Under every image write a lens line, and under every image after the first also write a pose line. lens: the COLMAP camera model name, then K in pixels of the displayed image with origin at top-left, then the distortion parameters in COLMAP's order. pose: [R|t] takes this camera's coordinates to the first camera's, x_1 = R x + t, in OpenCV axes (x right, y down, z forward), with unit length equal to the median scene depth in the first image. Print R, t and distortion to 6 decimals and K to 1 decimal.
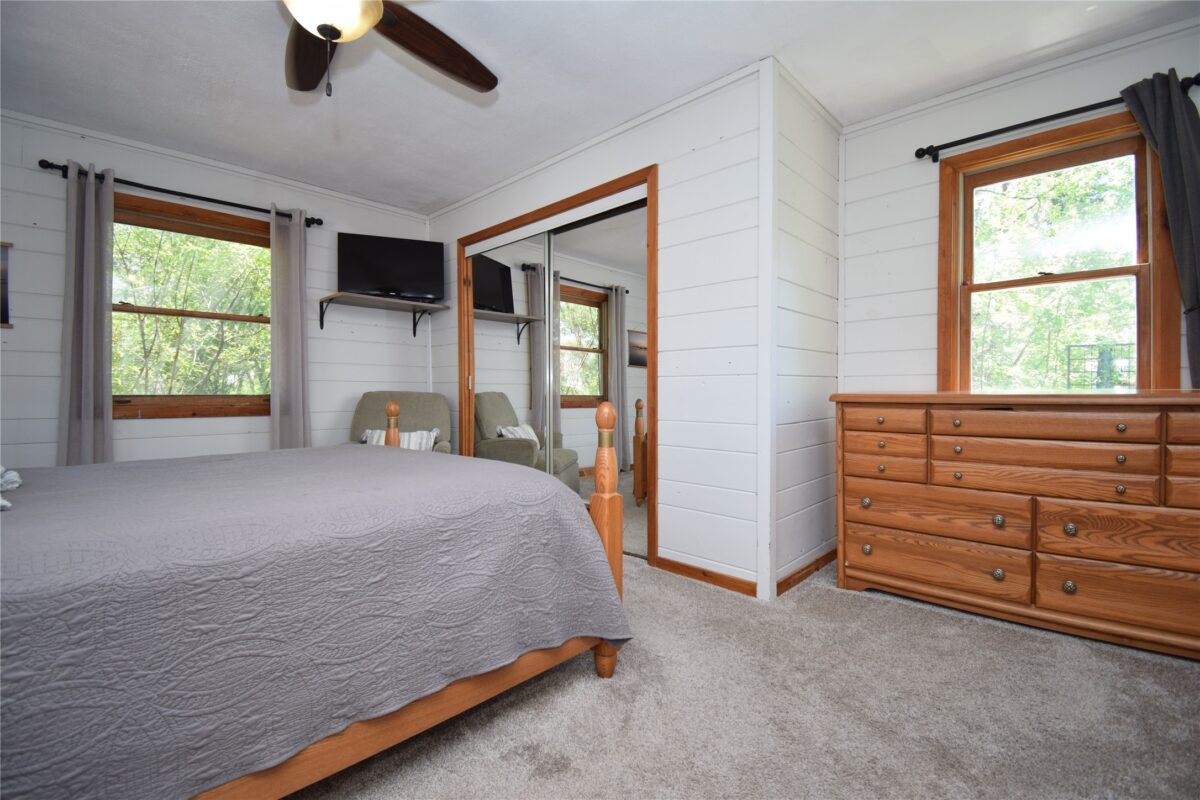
lens RADIAL K [[532.1, 0, 598.9], [0, 532.1, 396.0], [0, 0, 1]] dist [0.008819, -0.014008]
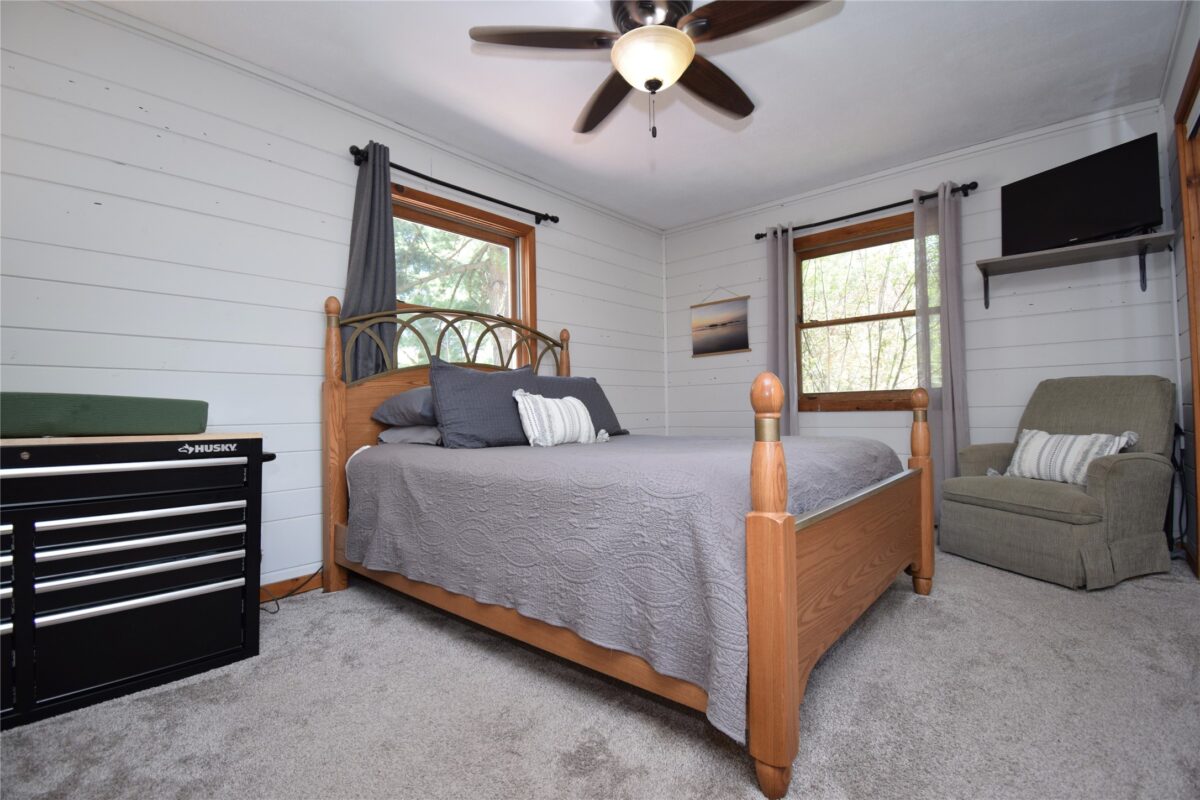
lens RADIAL K [[532.1, 0, 598.2], [0, 532.1, 404.2], [0, 0, 1]] dist [0.008819, -0.014008]
pose [[0.064637, -0.010310, -0.997856, 0.332670], [0.016800, 0.999816, -0.009242, 0.027300], [0.997767, -0.016166, 0.064799, 0.383456]]
